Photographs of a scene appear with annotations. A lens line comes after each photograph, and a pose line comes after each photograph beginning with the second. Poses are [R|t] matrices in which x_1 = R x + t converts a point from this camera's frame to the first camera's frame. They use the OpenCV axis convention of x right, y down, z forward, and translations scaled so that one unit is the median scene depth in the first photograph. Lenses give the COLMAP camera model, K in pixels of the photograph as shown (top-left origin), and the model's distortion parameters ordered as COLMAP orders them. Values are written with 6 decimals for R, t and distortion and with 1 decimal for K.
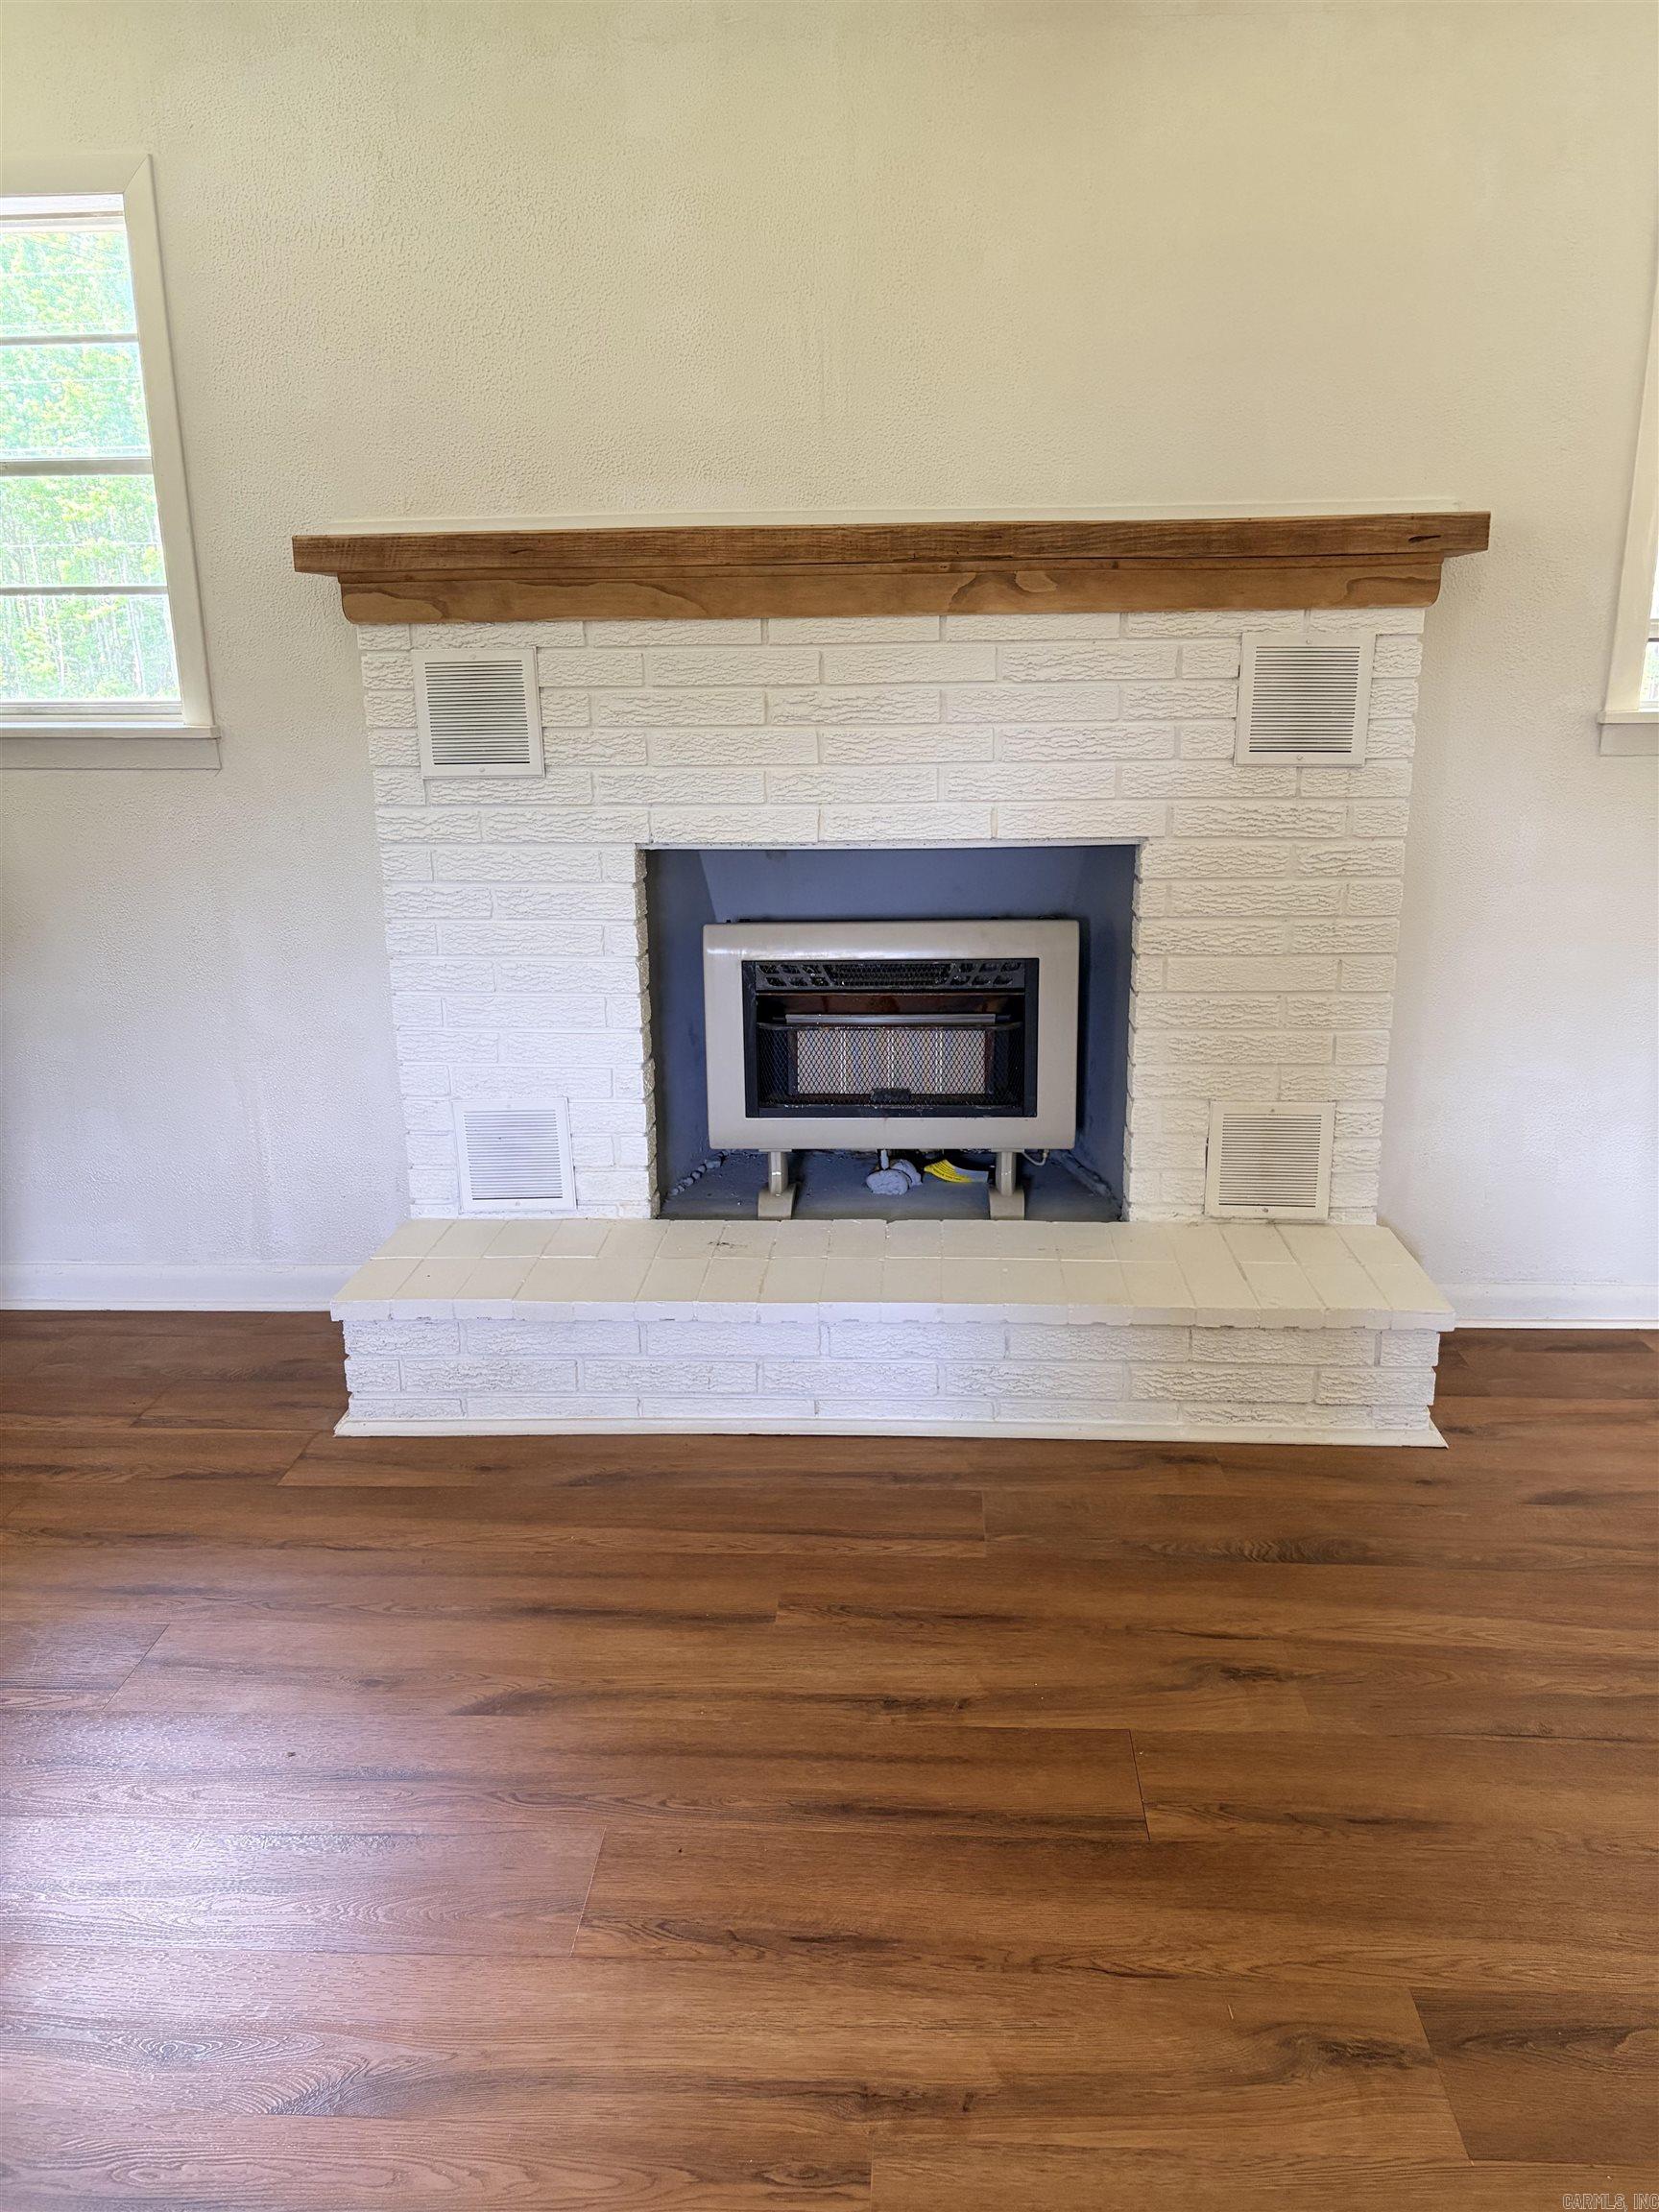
lens RADIAL K [[1679.0, 0, 831.4], [0, 1679.0, 1116.3], [0, 0, 1]] dist [0.018083, 0.004973]
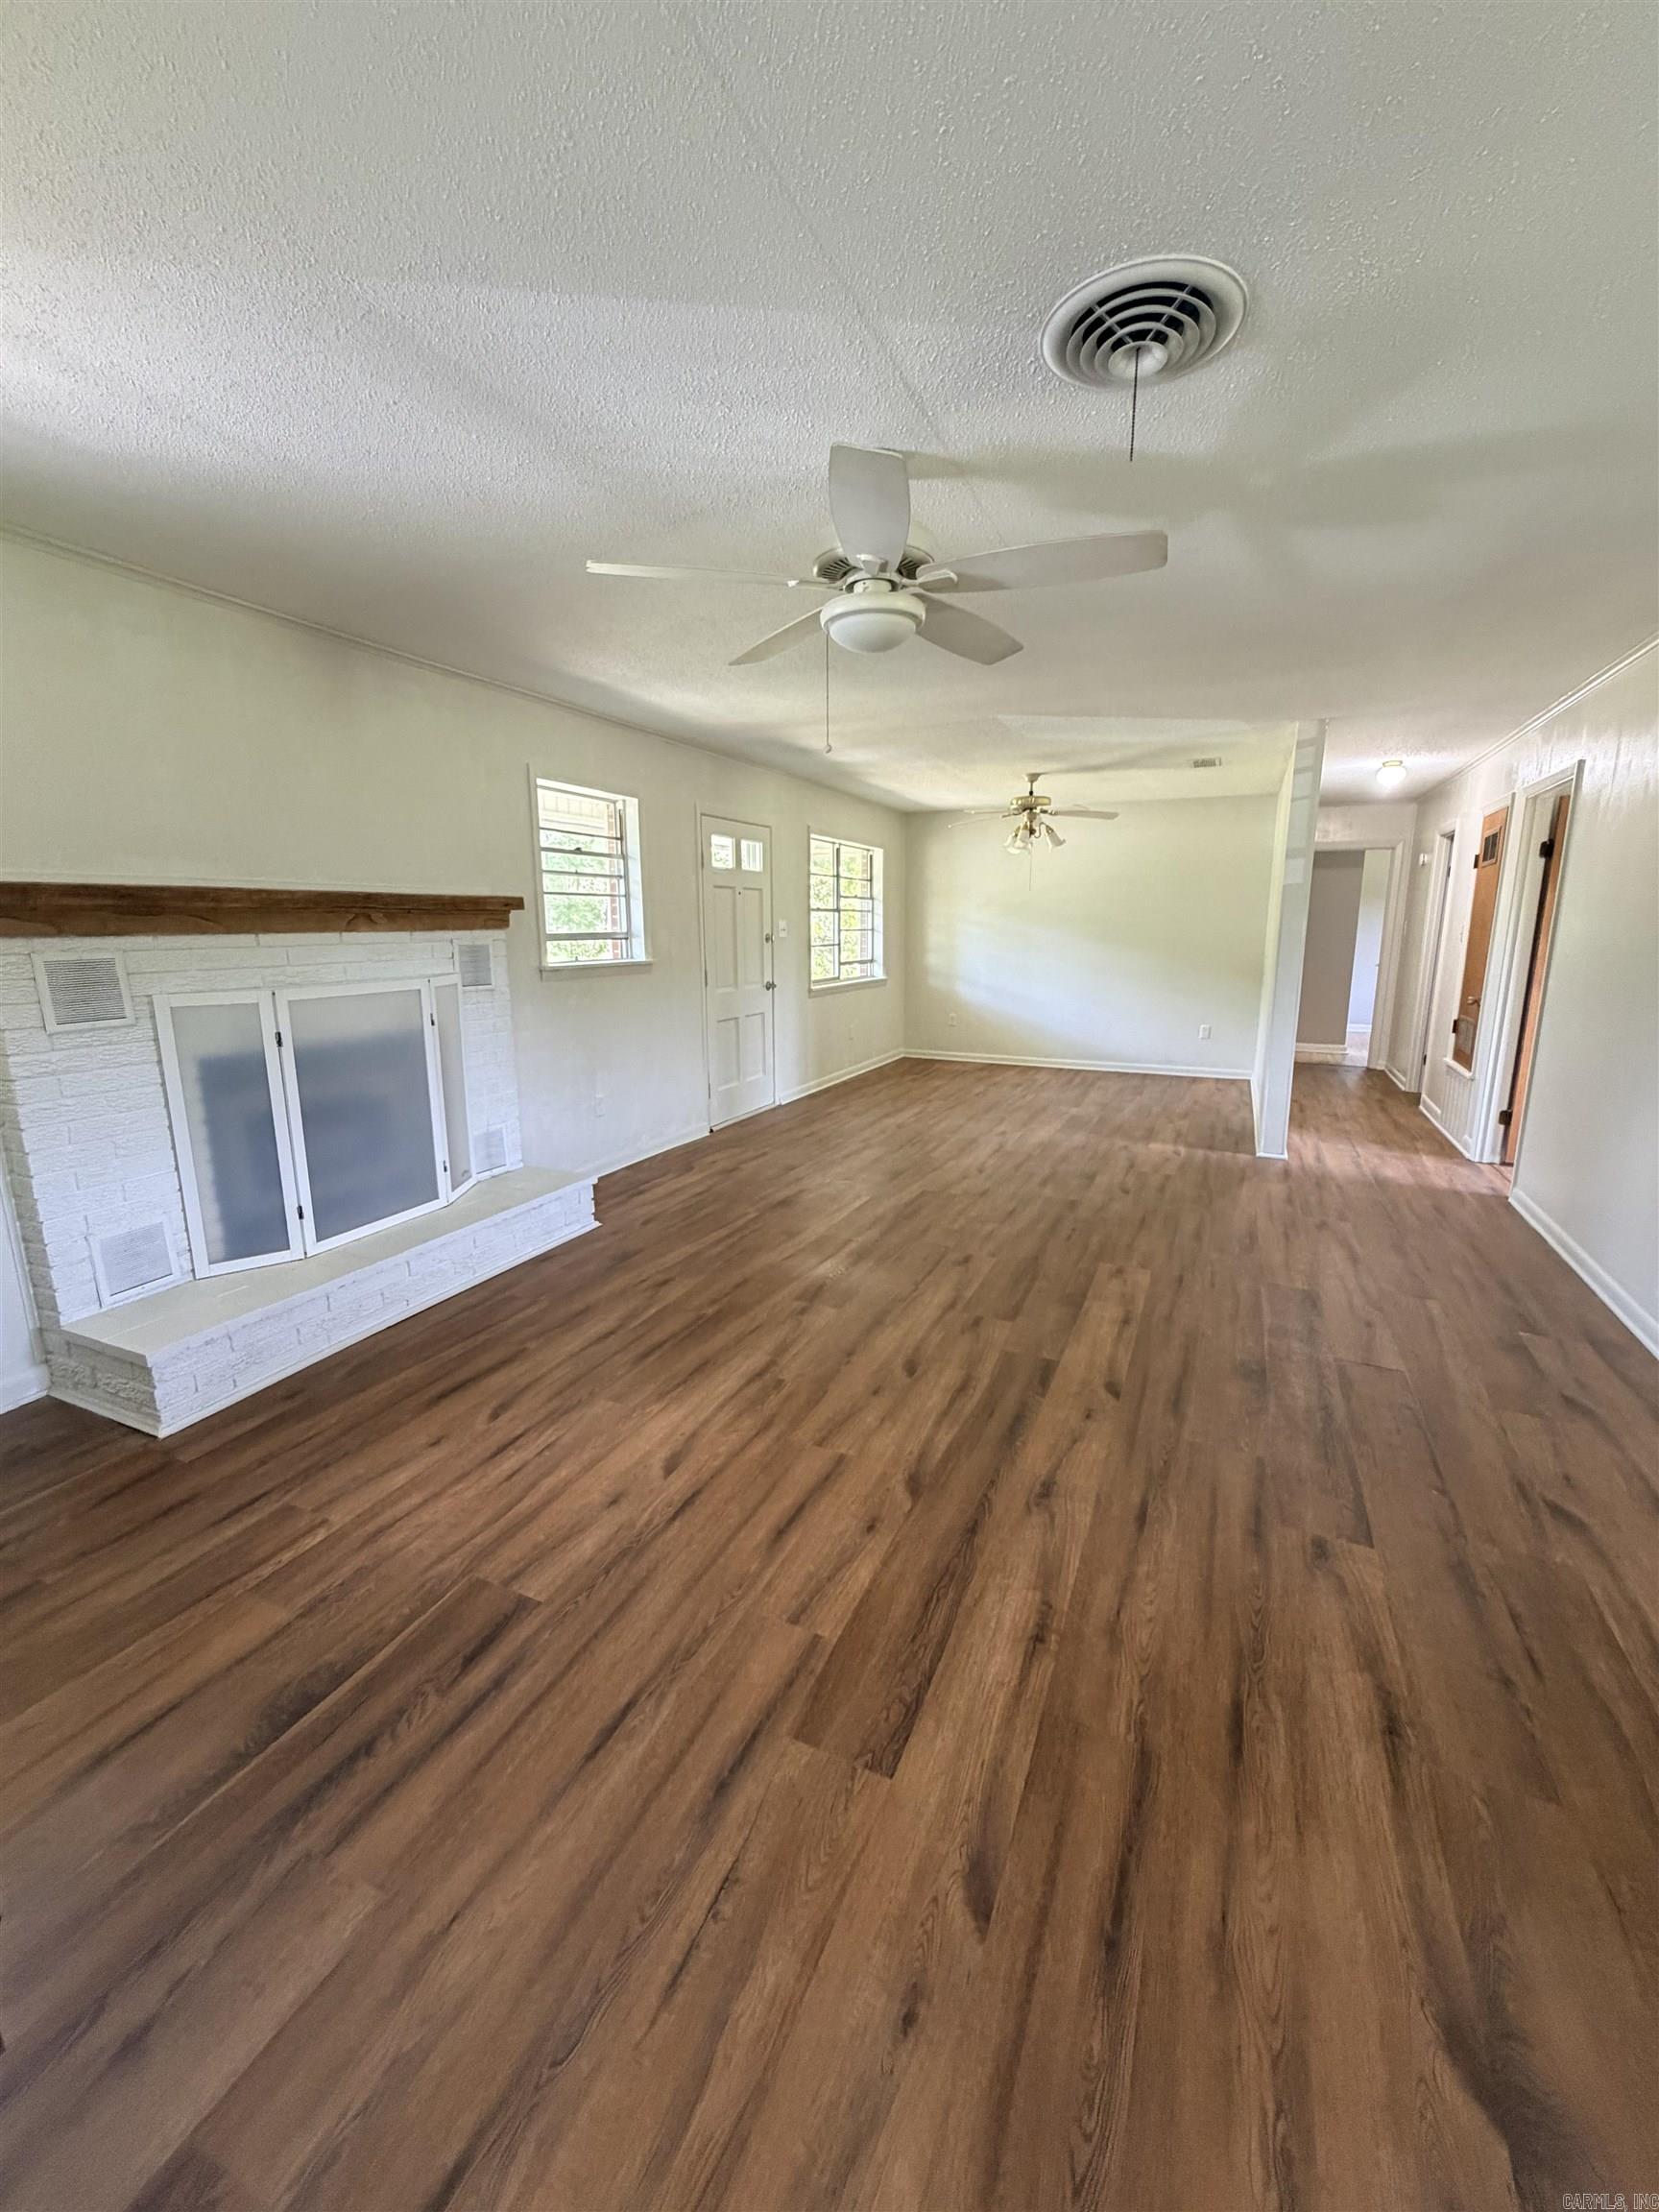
lens RADIAL K [[882.6, 0, 830.4], [0, 882.6, 1099.4], [0, 0, 1]] dist [0.001022, 0.000602]
pose [[0.359744, -0.174266, 0.916633, -0.787168], [0.252887, 0.963843, 0.083993, -0.029813], [-0.898127, 0.201589, 0.390807, 0.044467]]
